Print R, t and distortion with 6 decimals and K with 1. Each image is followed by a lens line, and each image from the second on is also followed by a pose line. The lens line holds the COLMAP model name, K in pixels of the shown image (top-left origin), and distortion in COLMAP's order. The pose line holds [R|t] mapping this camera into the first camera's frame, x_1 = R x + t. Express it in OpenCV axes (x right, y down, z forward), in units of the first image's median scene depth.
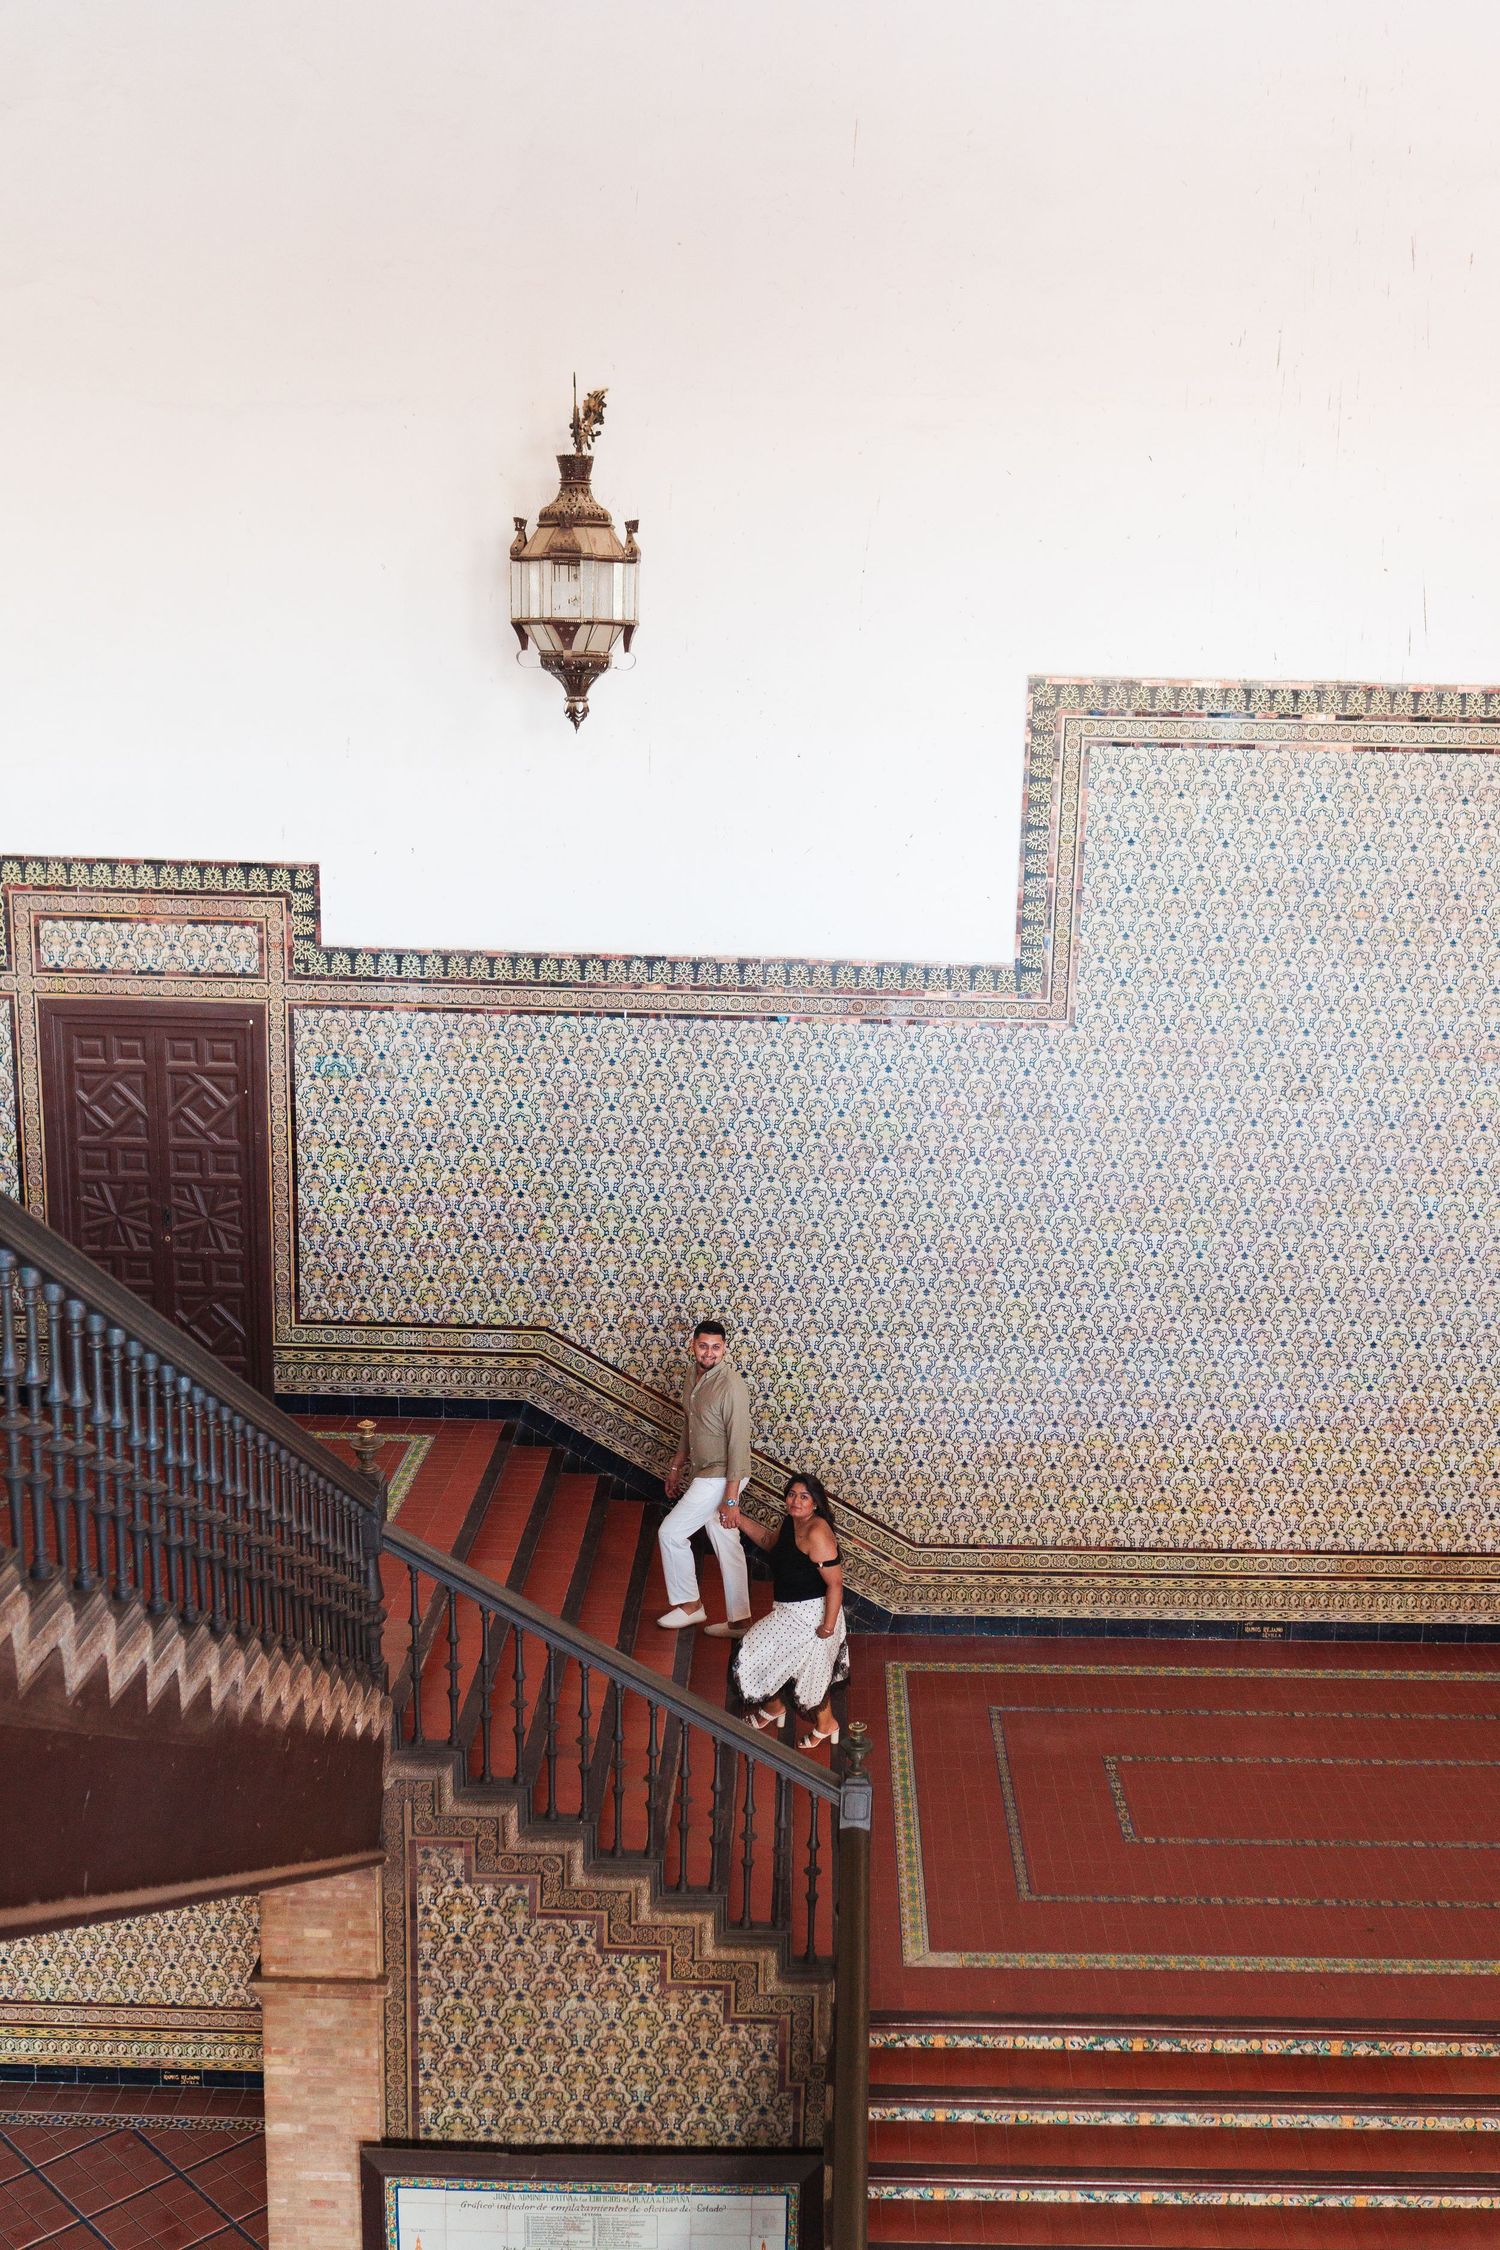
lens RADIAL K [[2113.7, 0, 783.9], [0, 2113.7, 1179.0], [0, 0, 1]] dist [0.054616, 0.000000]
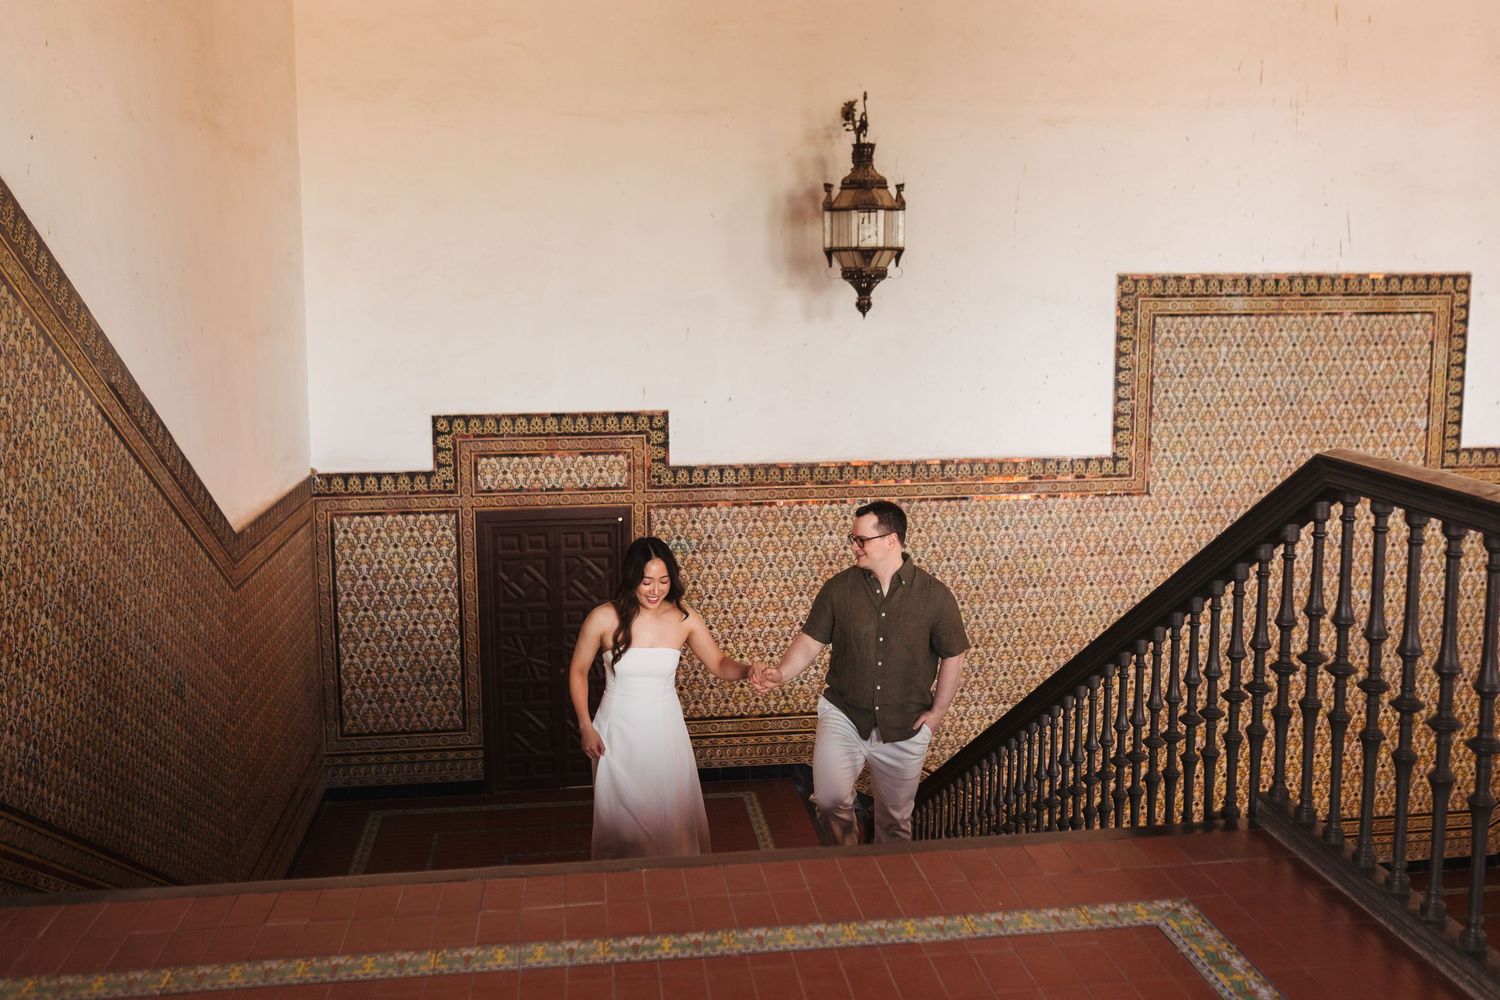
lens RADIAL K [[1409.1, 0, 762.3], [0, 1409.1, 499.6], [0, 0, 1]] dist [0.054616, 0.000000]
pose [[0.985970, -0.051058, 0.158922, -0.312756], [0.063396, 0.995274, -0.073555, -0.008983], [-0.154416, 0.082598, 0.984547, 0.014547]]
